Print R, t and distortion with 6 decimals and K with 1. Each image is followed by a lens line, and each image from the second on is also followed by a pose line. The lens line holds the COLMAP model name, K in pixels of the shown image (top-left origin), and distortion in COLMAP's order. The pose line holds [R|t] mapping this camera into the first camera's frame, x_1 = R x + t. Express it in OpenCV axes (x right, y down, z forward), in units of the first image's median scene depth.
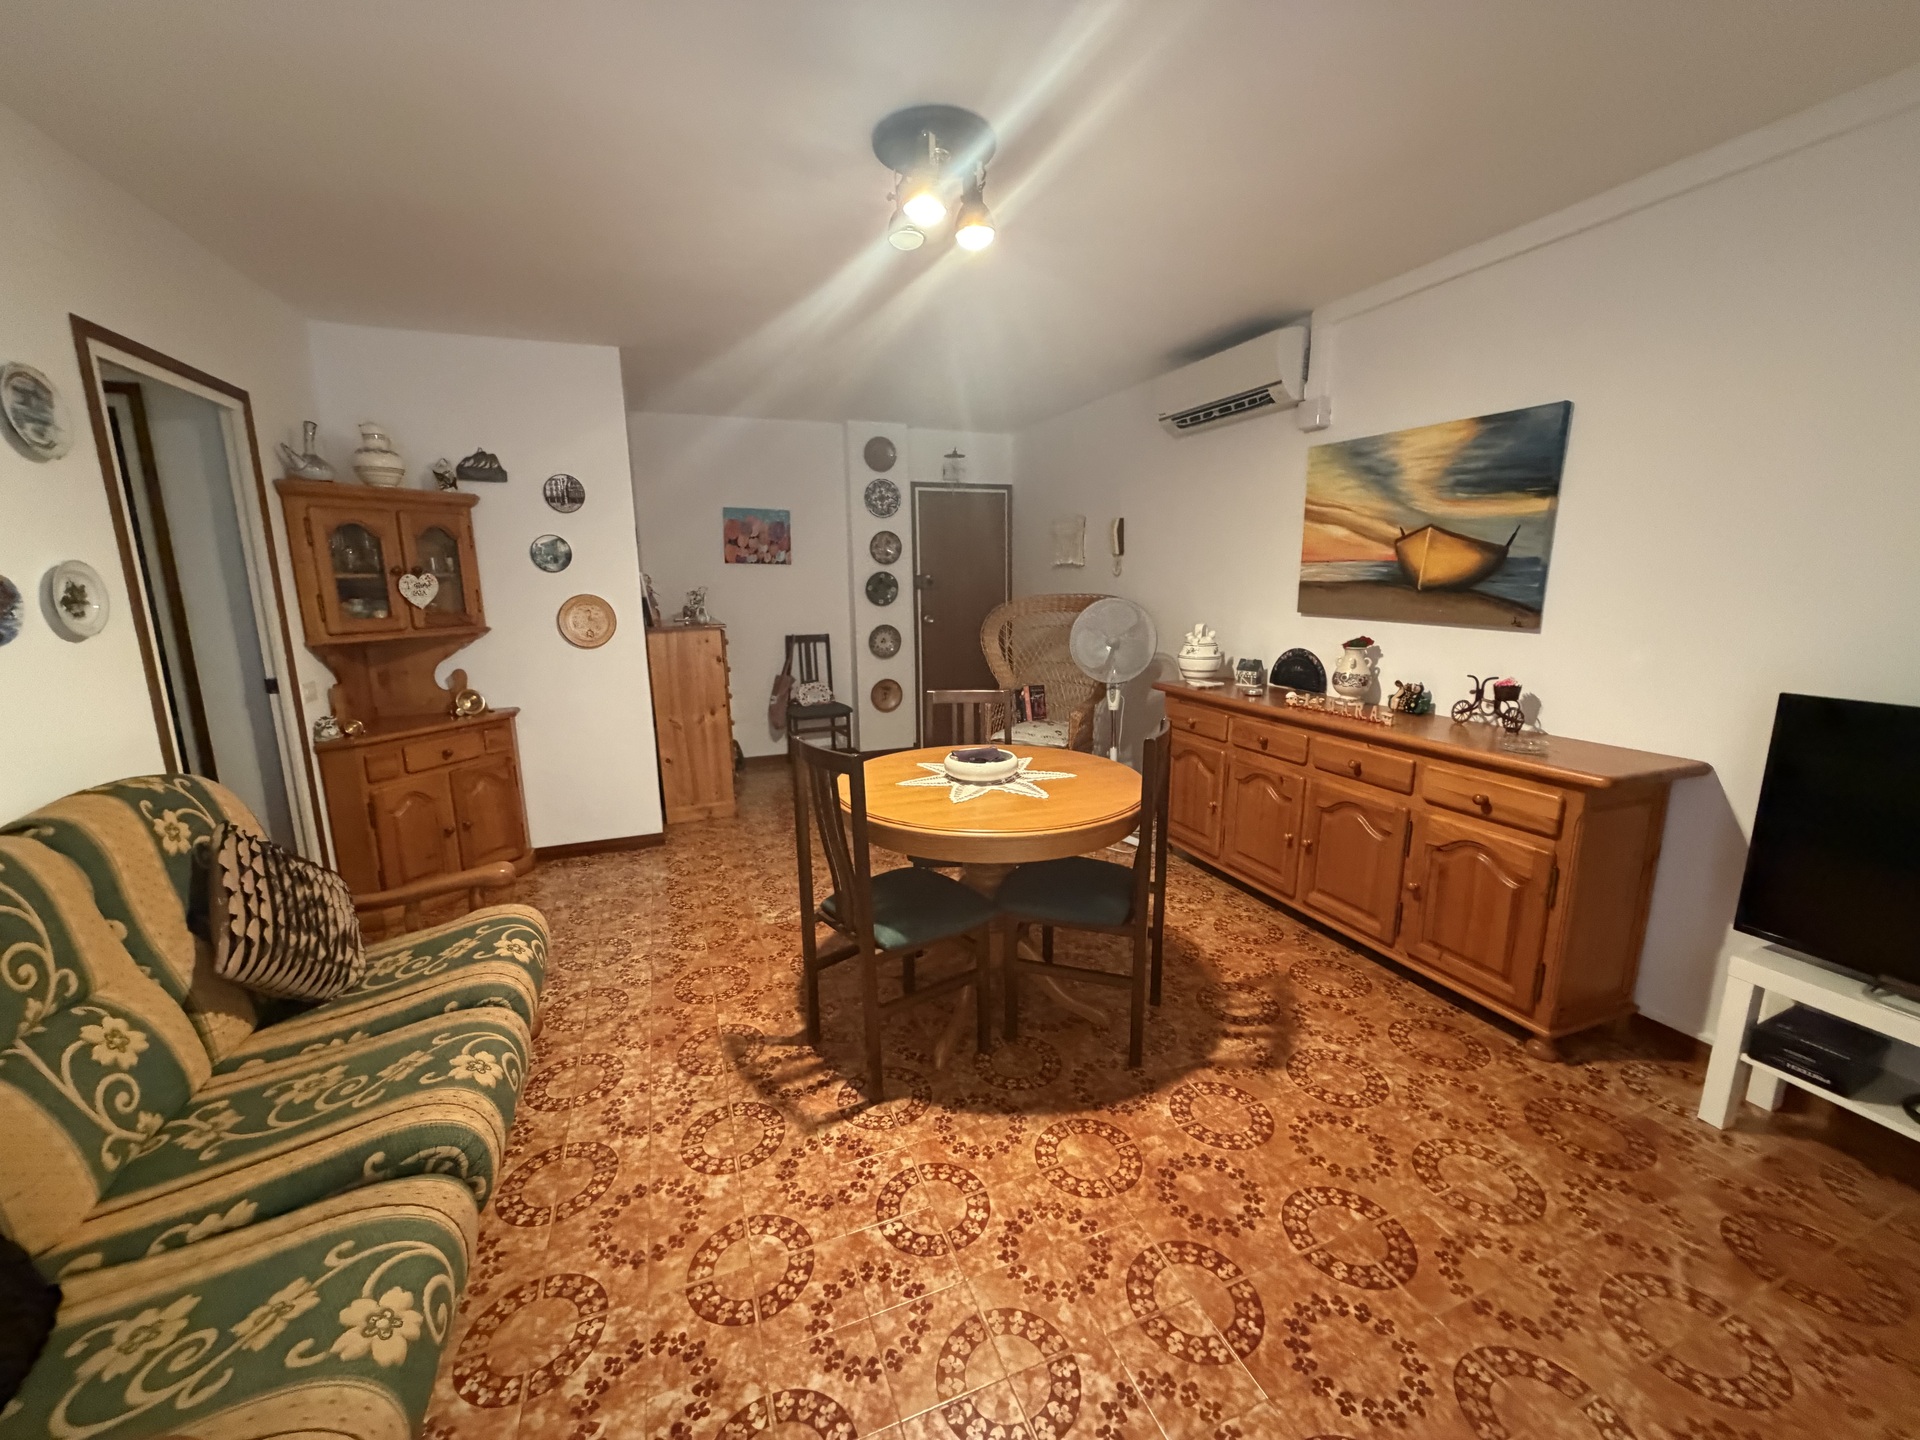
lens RADIAL K [[767.0, 0, 953.7], [0, 767.0, 719.5], [0, 0, 1]] dist [0.000805, -0.000080]
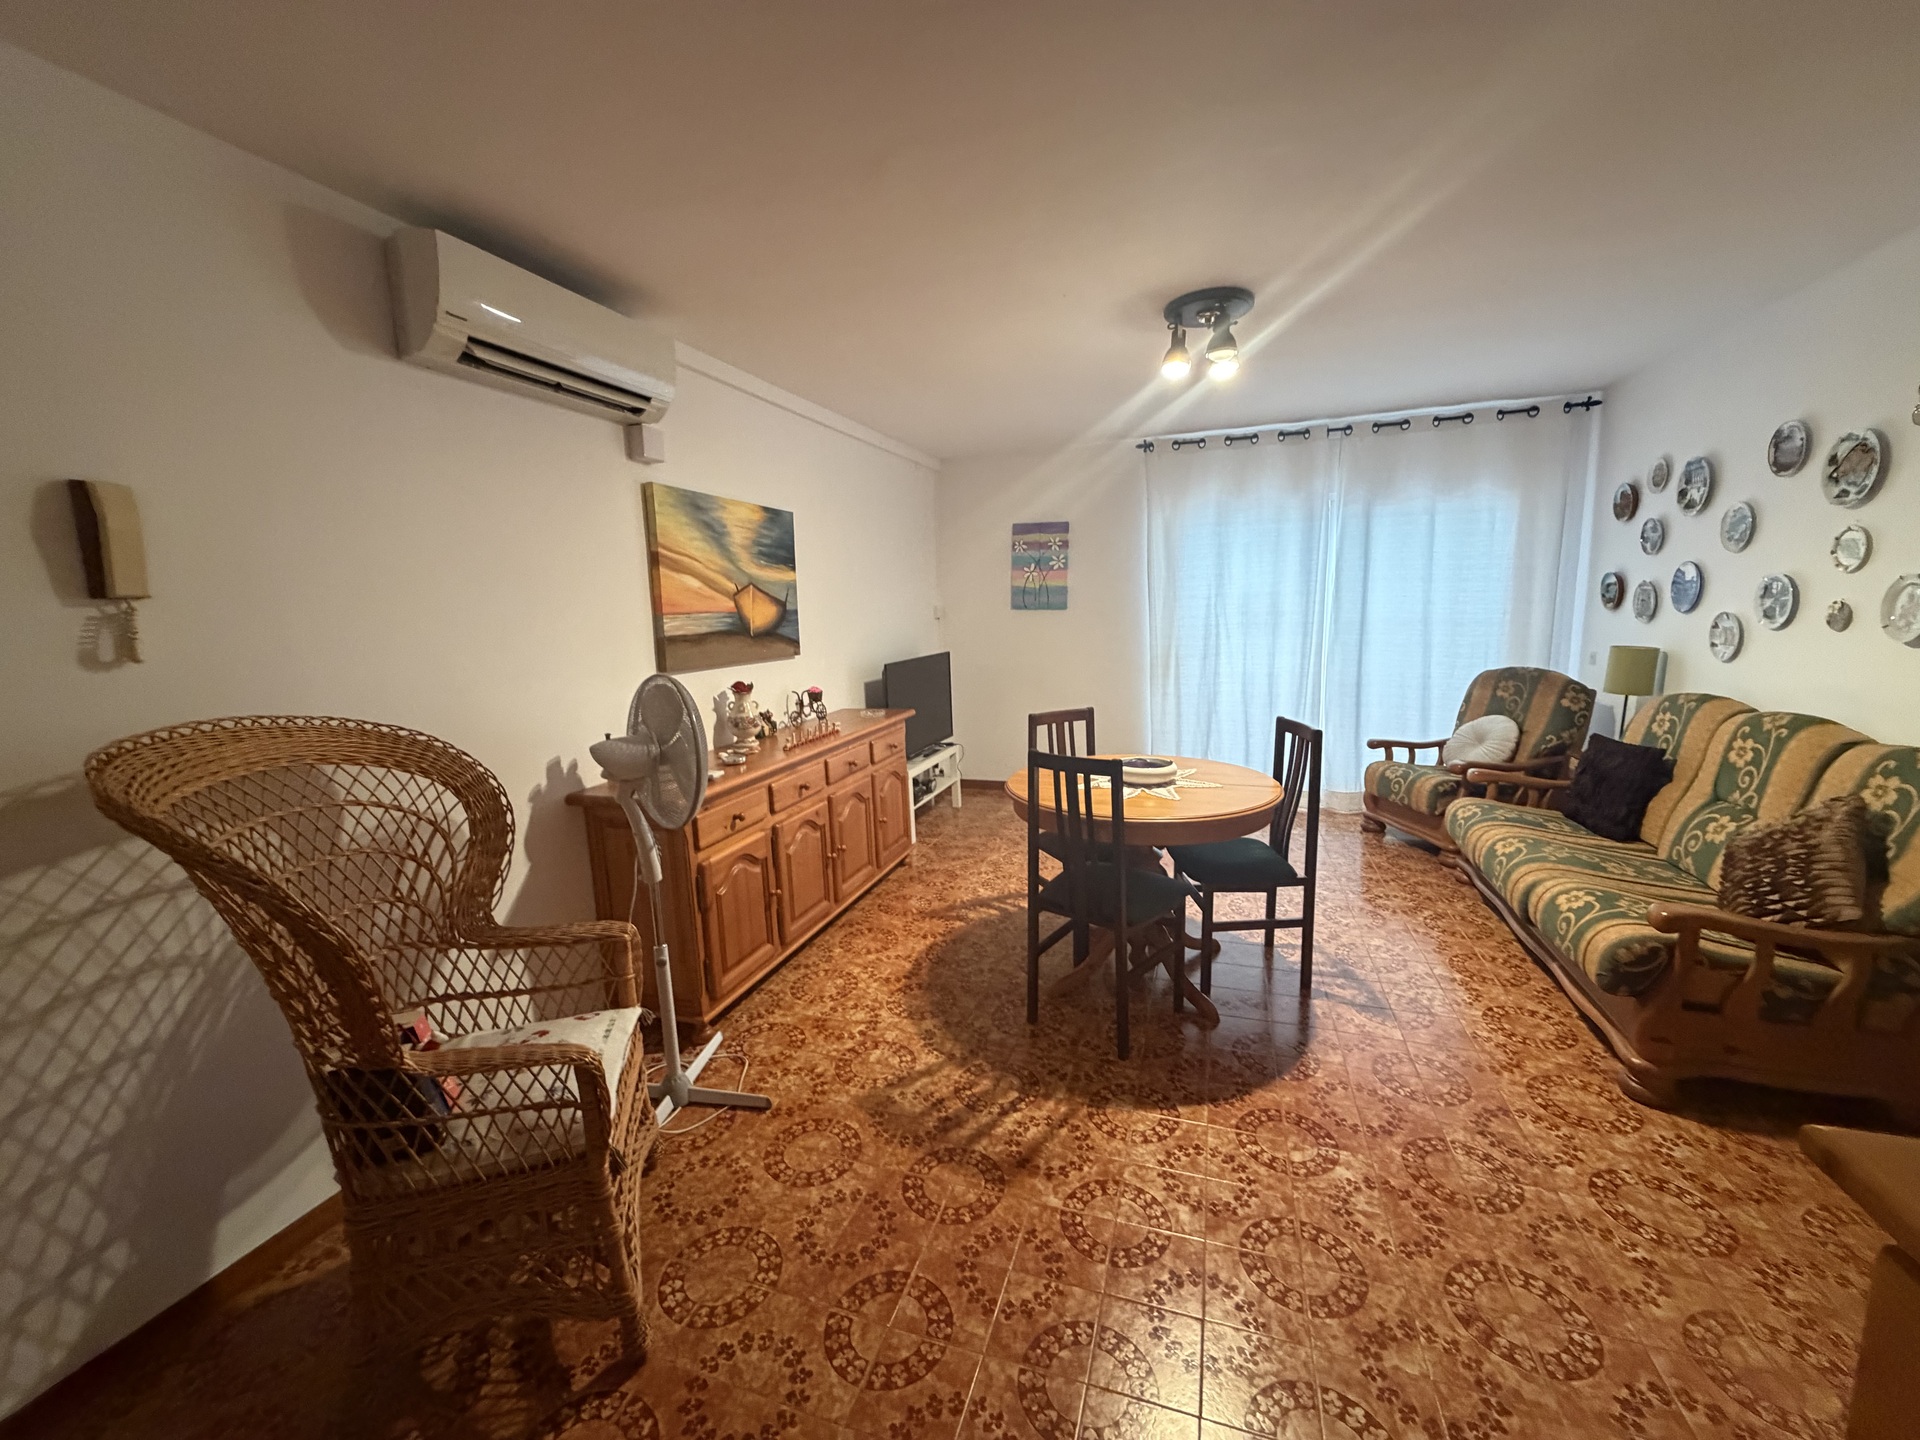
lens RADIAL K [[767.0, 0, 957.0], [0, 767.0, 717.3], [0, 0, 1]] dist [0.000805, -0.000080]
pose [[-0.770231, -0.059818, 0.634953, -0.497388], [0.160038, 0.945608, 0.283219, -0.407092], [-0.617359, 0.319761, -0.718764, 2.059774]]
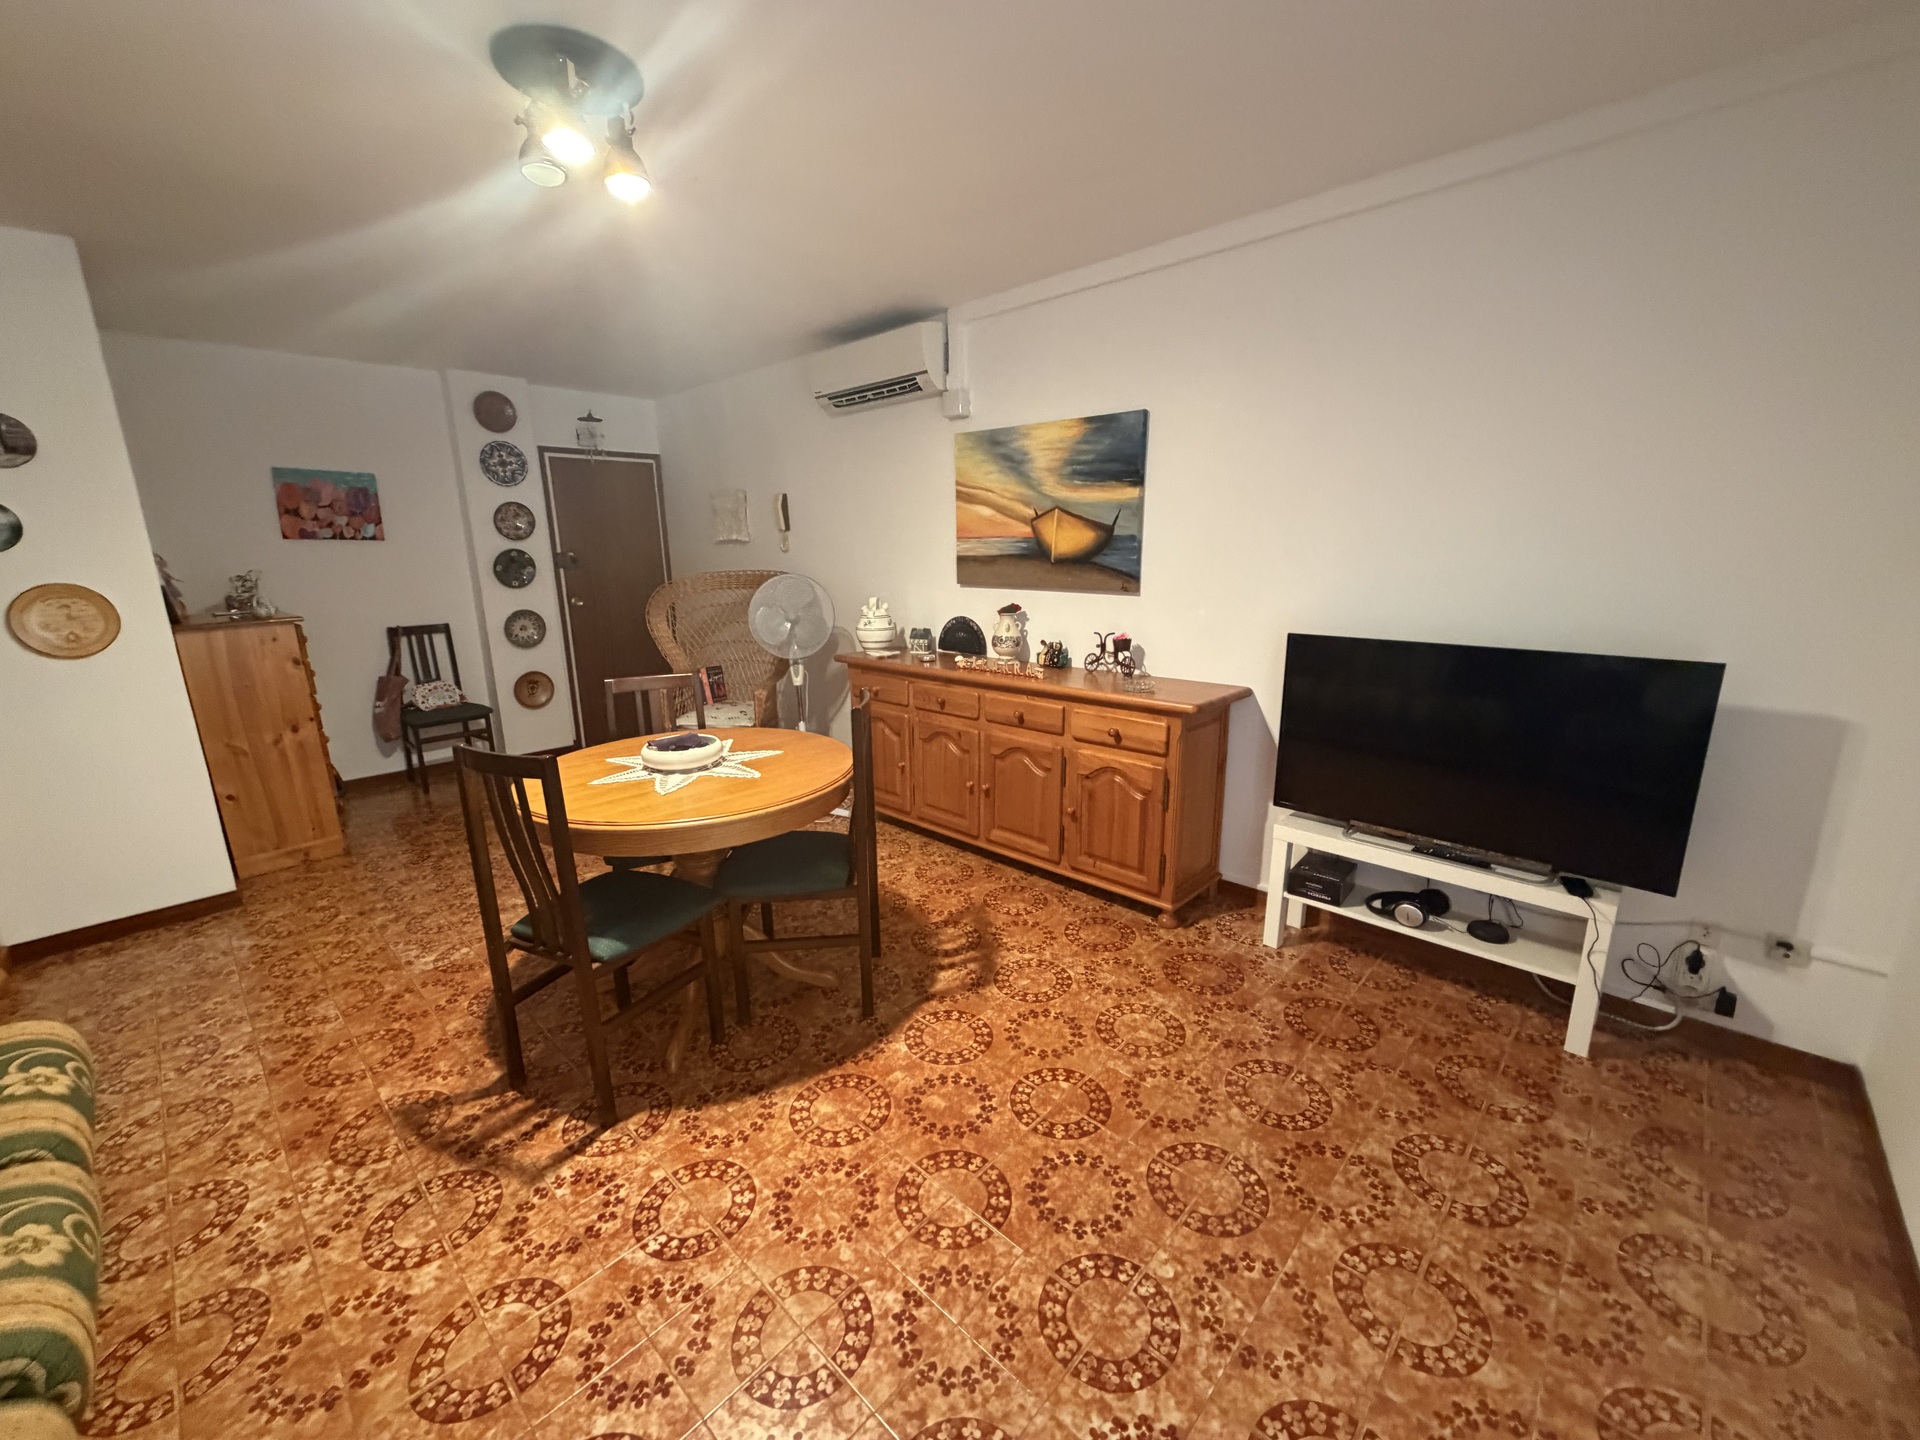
lens RADIAL K [[767.0, 0, 957.4], [0, 767.0, 720.2], [0, 0, 1]] dist [0.000805, -0.000080]
pose [[0.902059, -0.099692, 0.419942, -0.054613], [0.086152, 0.994969, 0.051142, -0.000082], [-0.422927, -0.009954, 0.906109, -0.011622]]
